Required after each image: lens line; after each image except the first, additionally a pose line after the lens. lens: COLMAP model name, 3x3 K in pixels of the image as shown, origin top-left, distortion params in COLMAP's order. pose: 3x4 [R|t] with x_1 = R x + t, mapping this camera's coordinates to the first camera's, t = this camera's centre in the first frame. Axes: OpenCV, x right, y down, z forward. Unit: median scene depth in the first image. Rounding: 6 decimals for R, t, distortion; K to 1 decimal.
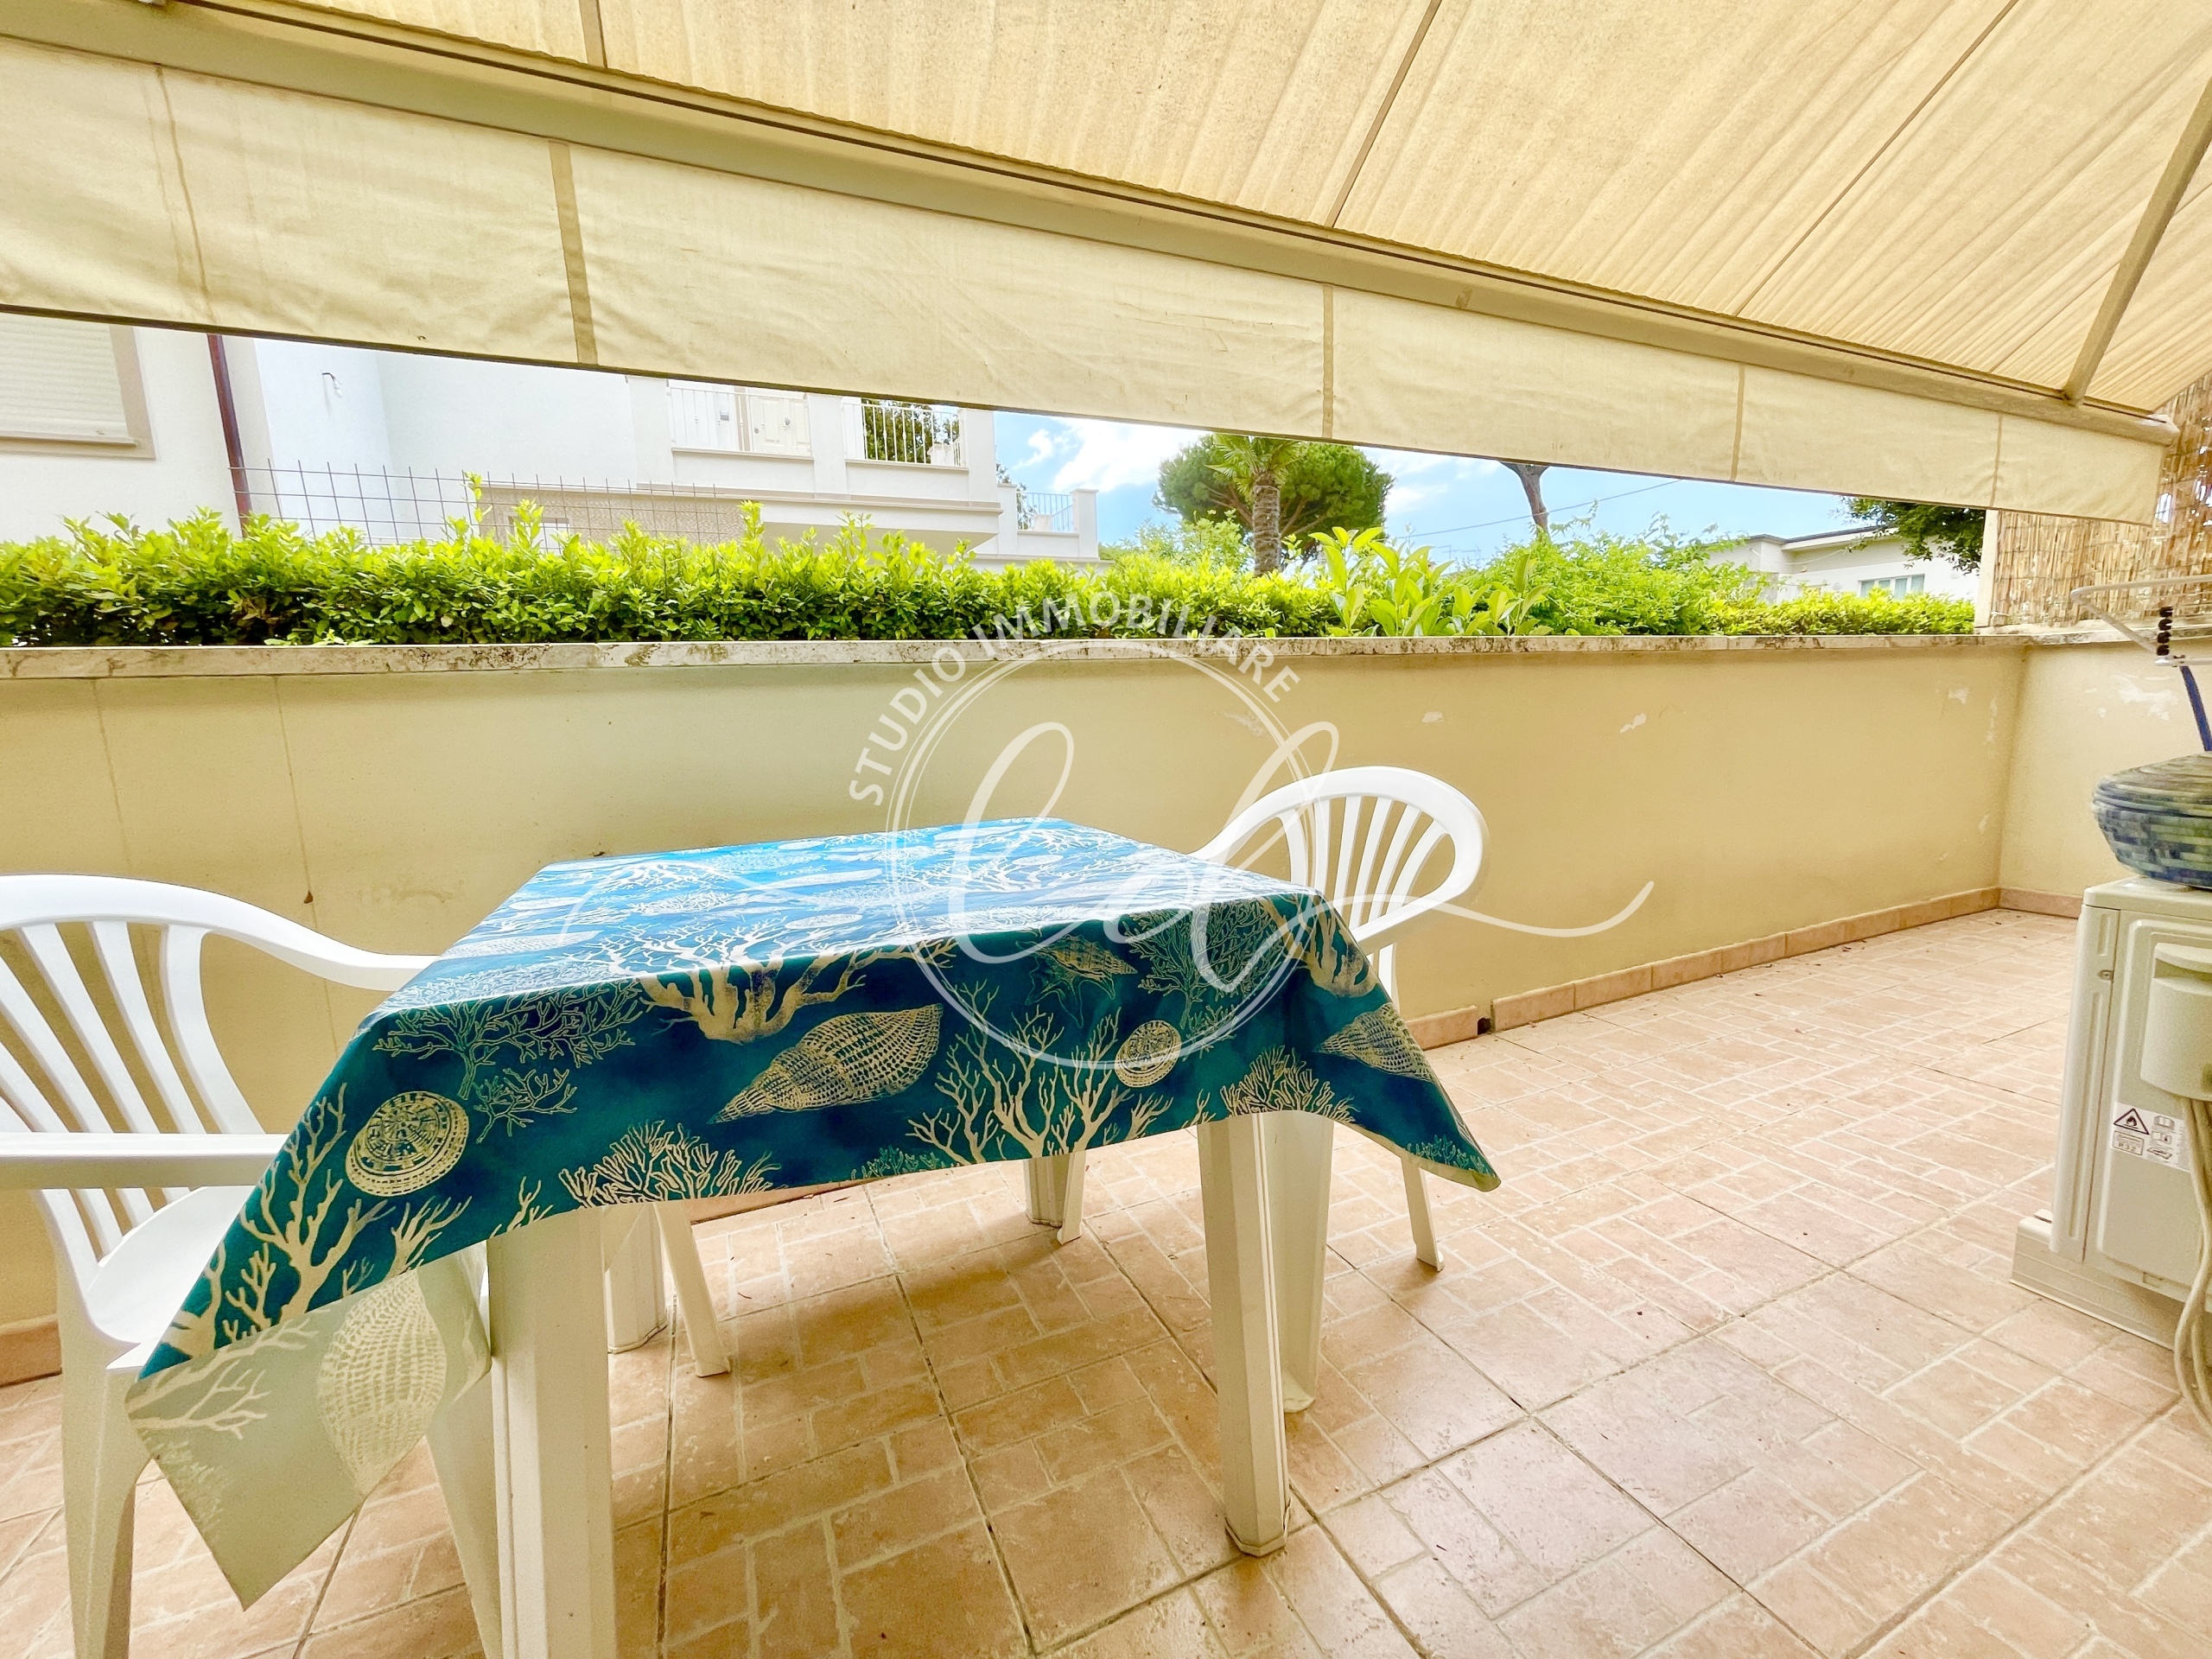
lens RADIAL K [[910.1, 0, 1112.3], [0, 910.1, 839.3], [0, 0, 1]] dist [-0.007769, 0.001157]
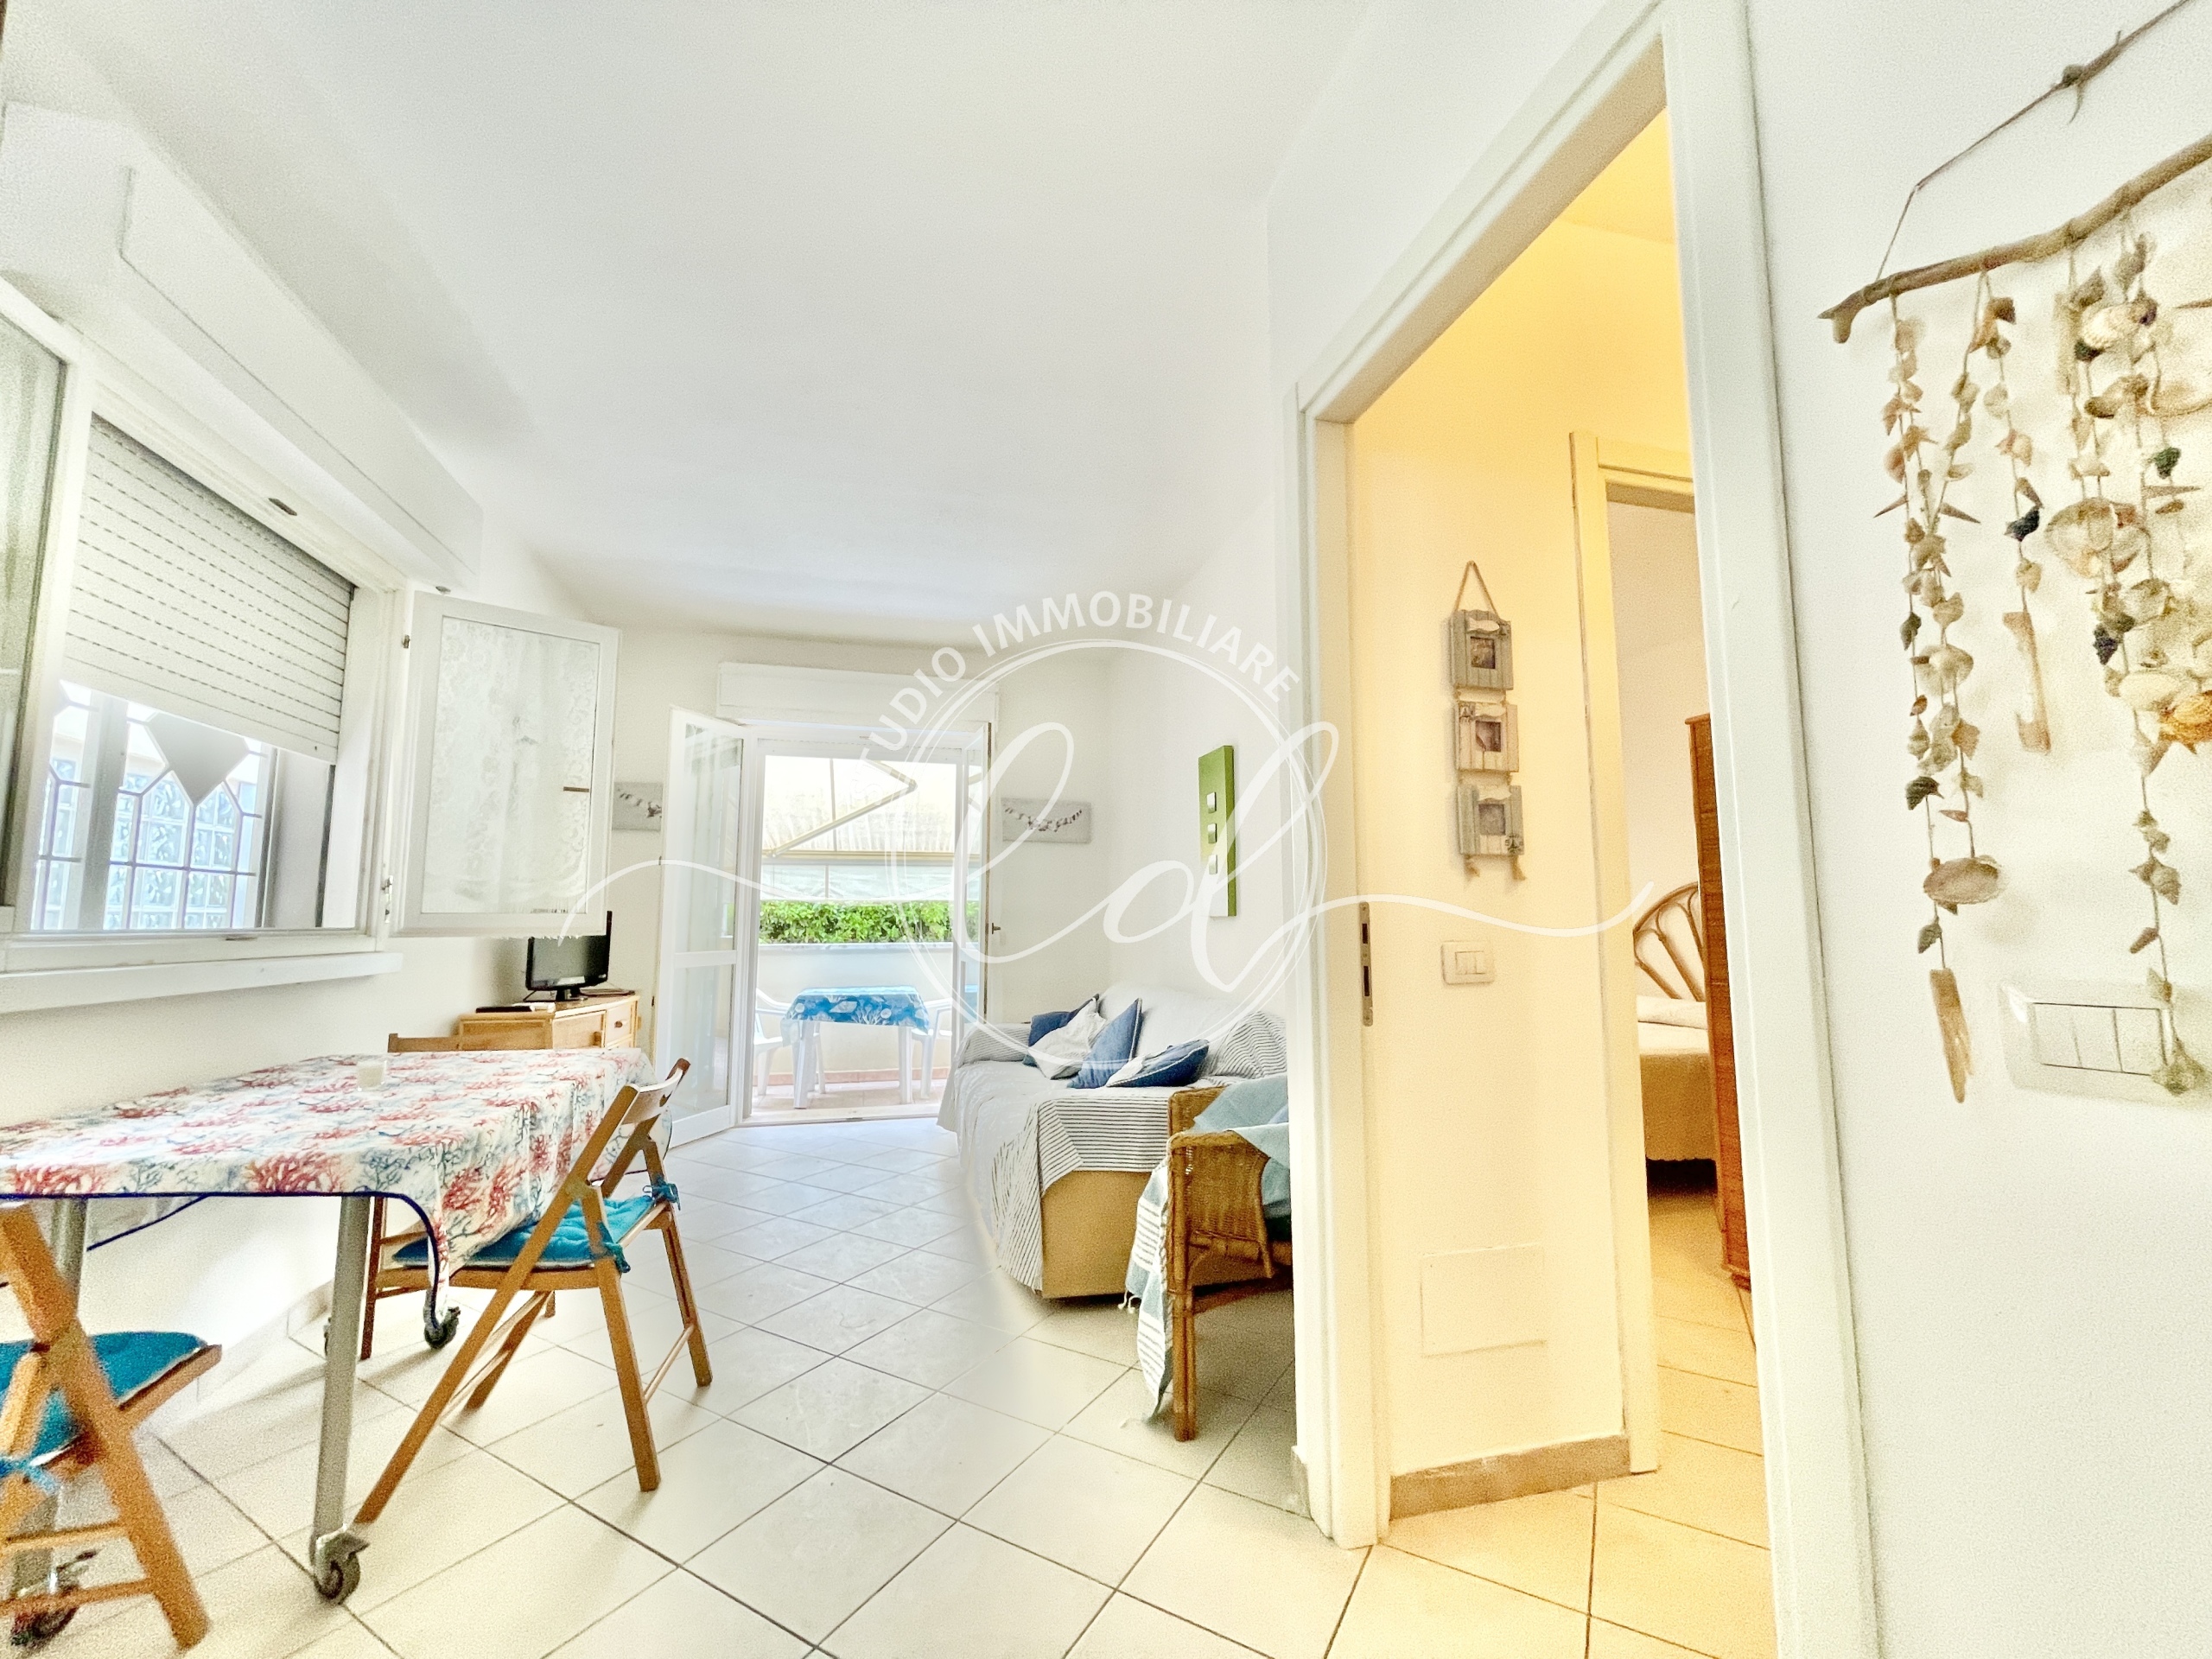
lens RADIAL K [[896.0, 0, 1101.0], [0, 896.0, 823.3], [0, 0, 1]] dist [0.001270, 0.000347]
pose [[0.984004, 0.011854, -0.177751, 2.160709], [-0.058281, 0.964298, -0.258327, 0.377815], [0.168342, 0.264555, 0.949564, -4.281171]]
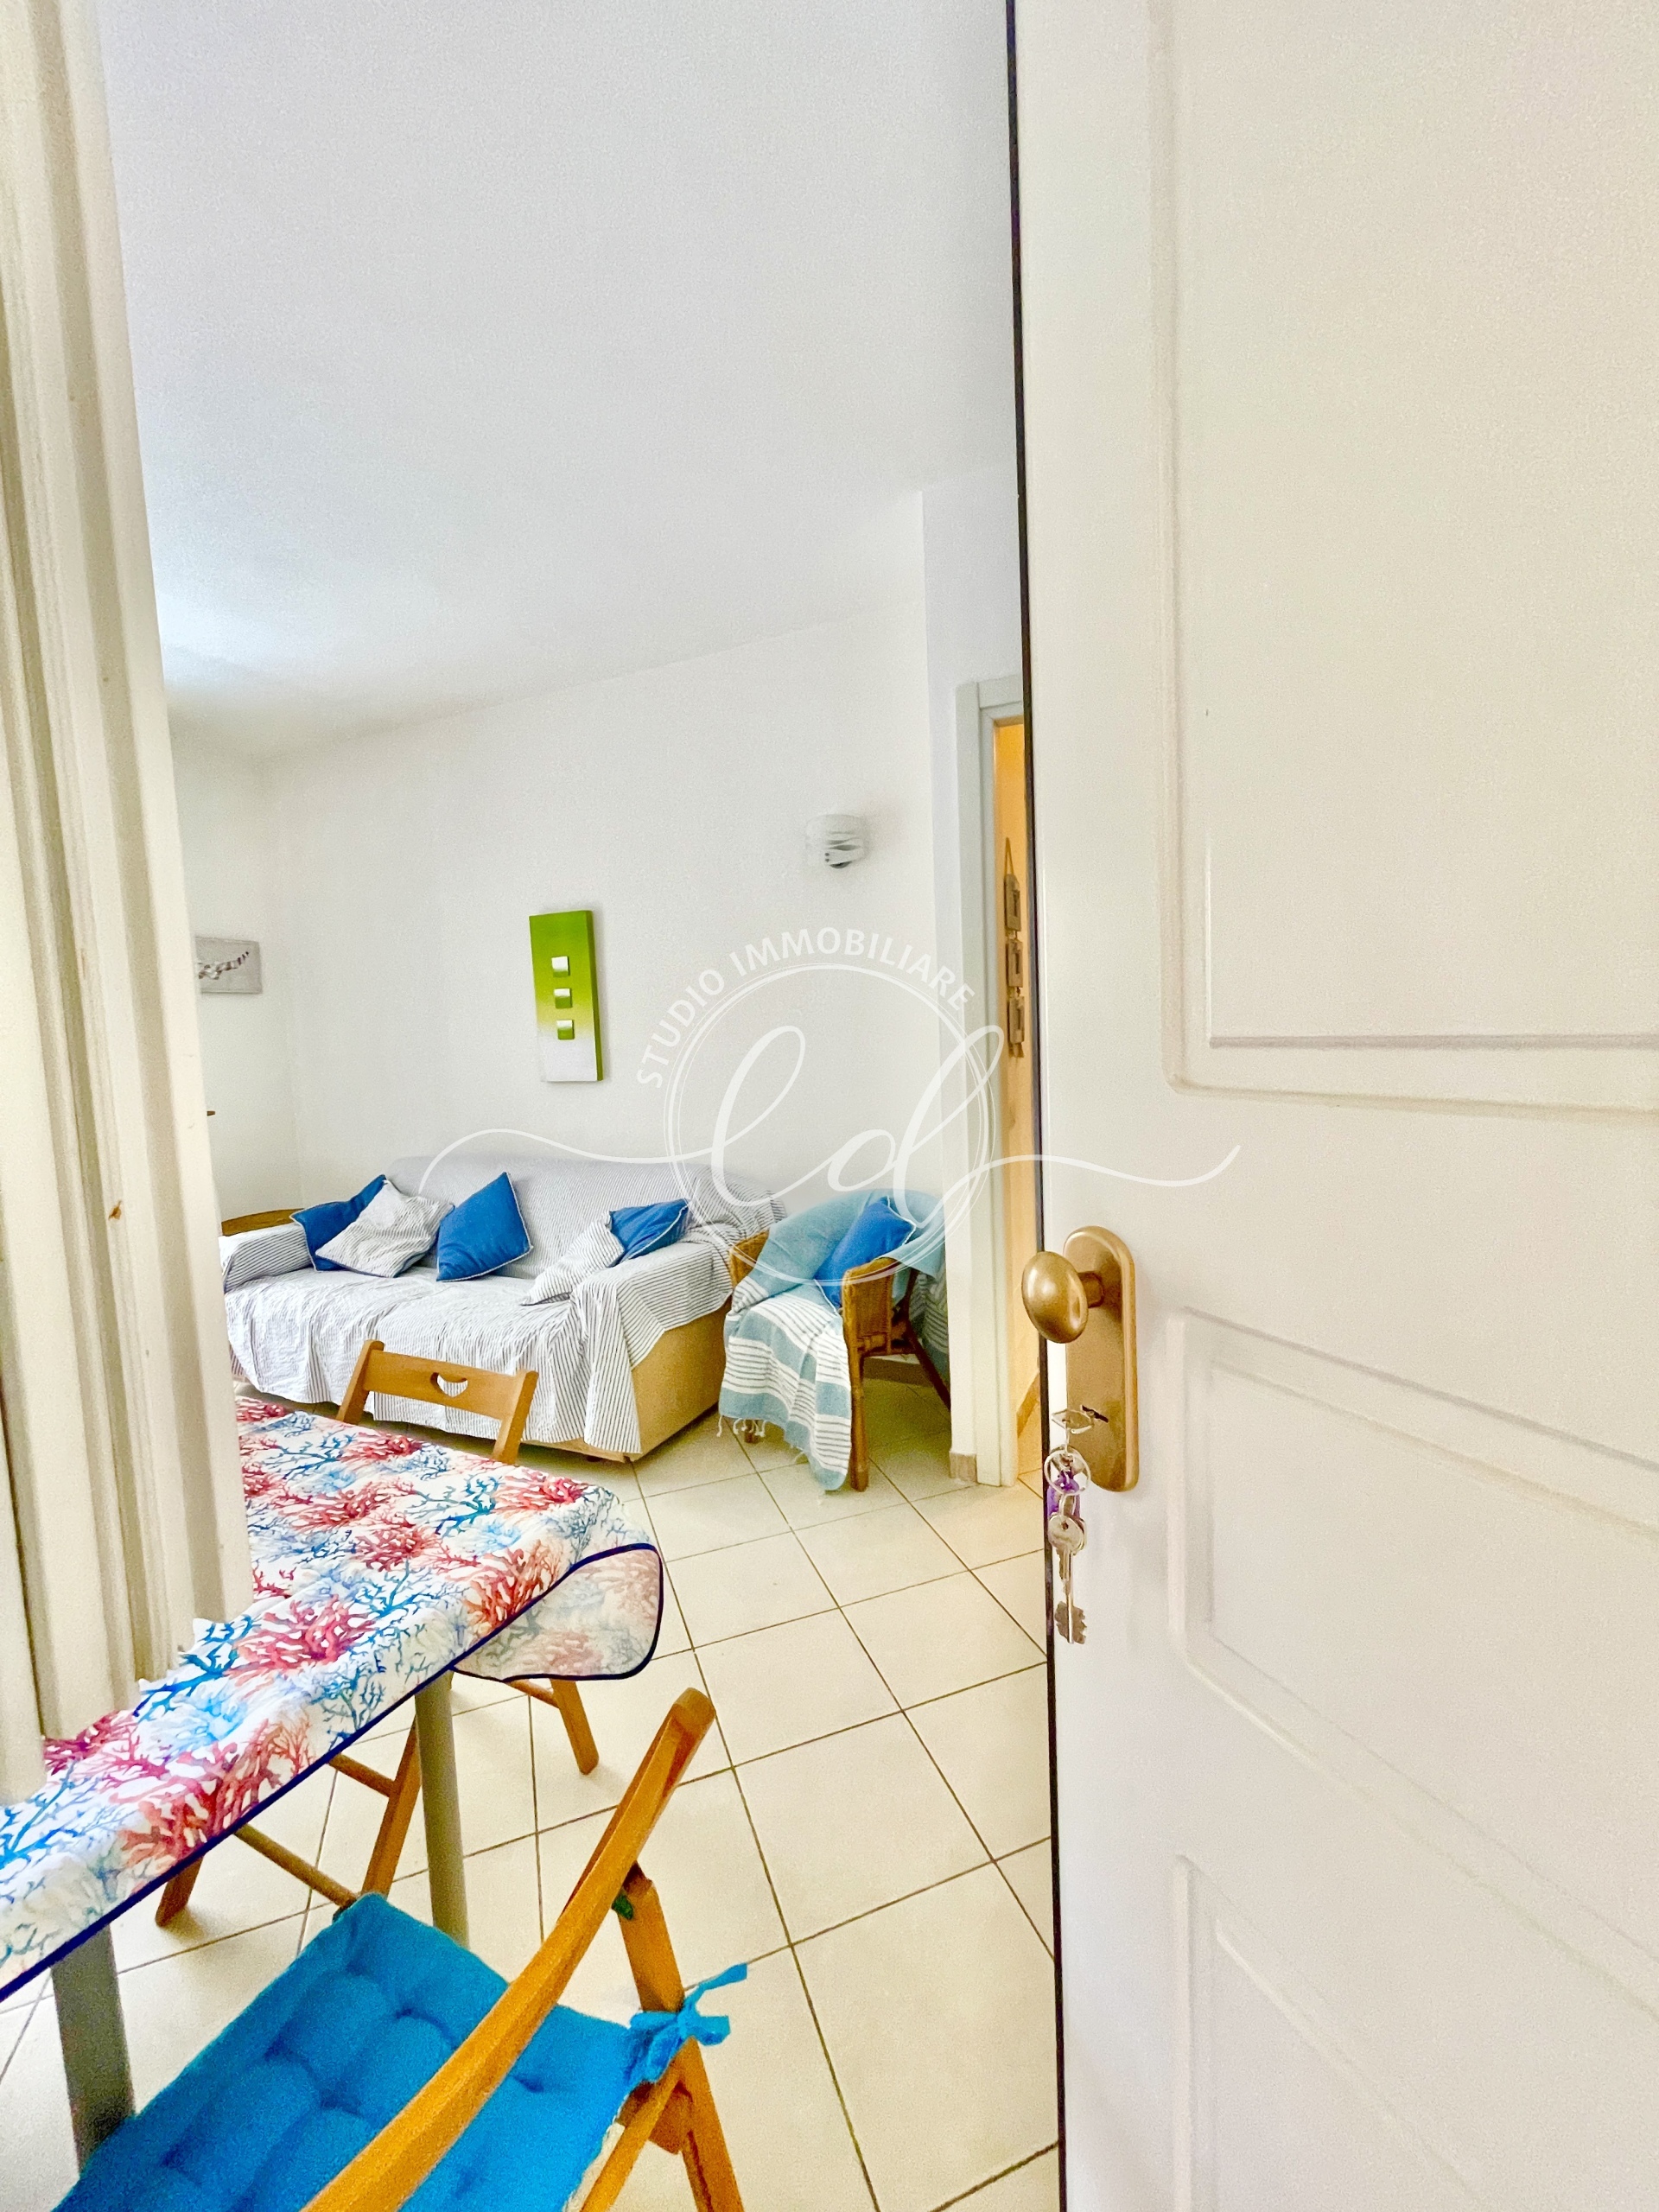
lens RADIAL K [[895.9, 0, 834.5], [0, 895.9, 1086.2], [0, 0, 1]] dist [-0.001766, 0.000119]
pose [[0.759544, -0.057157, 0.647939, 0.645469], [0.127883, 0.989812, -0.062596, 0.194567], [-0.637760, 0.130405, 0.759115, -4.141931]]
